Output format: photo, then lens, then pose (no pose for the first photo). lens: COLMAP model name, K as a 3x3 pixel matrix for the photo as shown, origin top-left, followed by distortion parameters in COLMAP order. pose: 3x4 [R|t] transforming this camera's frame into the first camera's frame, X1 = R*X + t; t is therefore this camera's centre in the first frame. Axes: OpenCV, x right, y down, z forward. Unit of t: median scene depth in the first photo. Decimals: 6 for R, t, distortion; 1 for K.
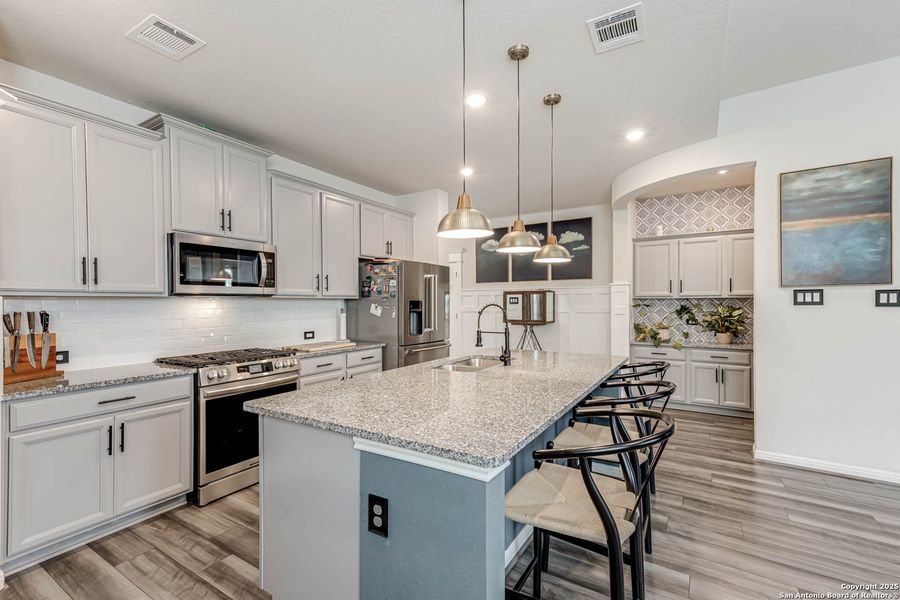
lens RADIAL K [[404.6, 0, 448.4], [0, 404.6, 301.1], [0, 0, 1]] dist [0.029275, 0.000508]
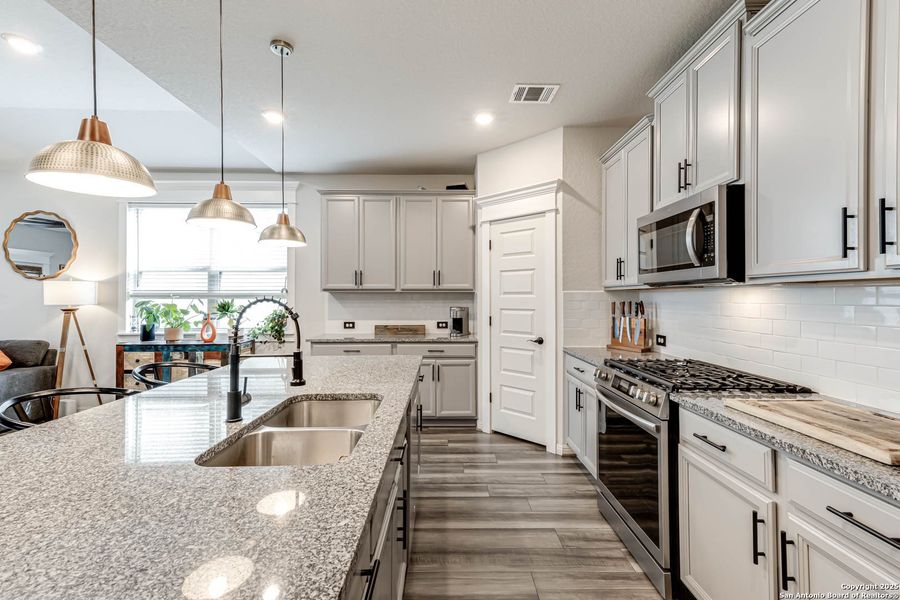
lens RADIAL K [[404.6, 0, 439.2], [0, 404.6, 287.0], [0, 0, 1]] dist [0.029275, 0.000508]
pose [[-0.853296, -0.007298, -0.521376, 0.169306], [0.005638, 0.999714, -0.023221, 0.004859], [0.521396, -0.022754, -0.853011, 1.320401]]
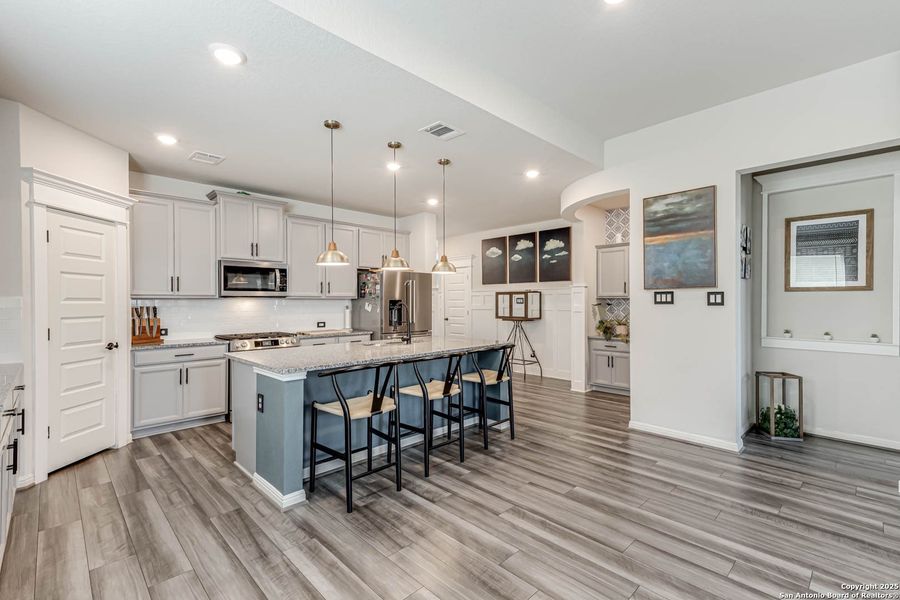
lens RADIAL K [[404.6, 0, 446.8], [0, 404.6, 296.7], [0, 0, 1]] dist [0.029275, 0.000508]
pose [[0.972451, -0.001359, -0.233105, 0.528548], [-0.000501, 0.999969, -0.007916, -0.002901], [0.233109, 0.007814, 0.972419, -0.347115]]
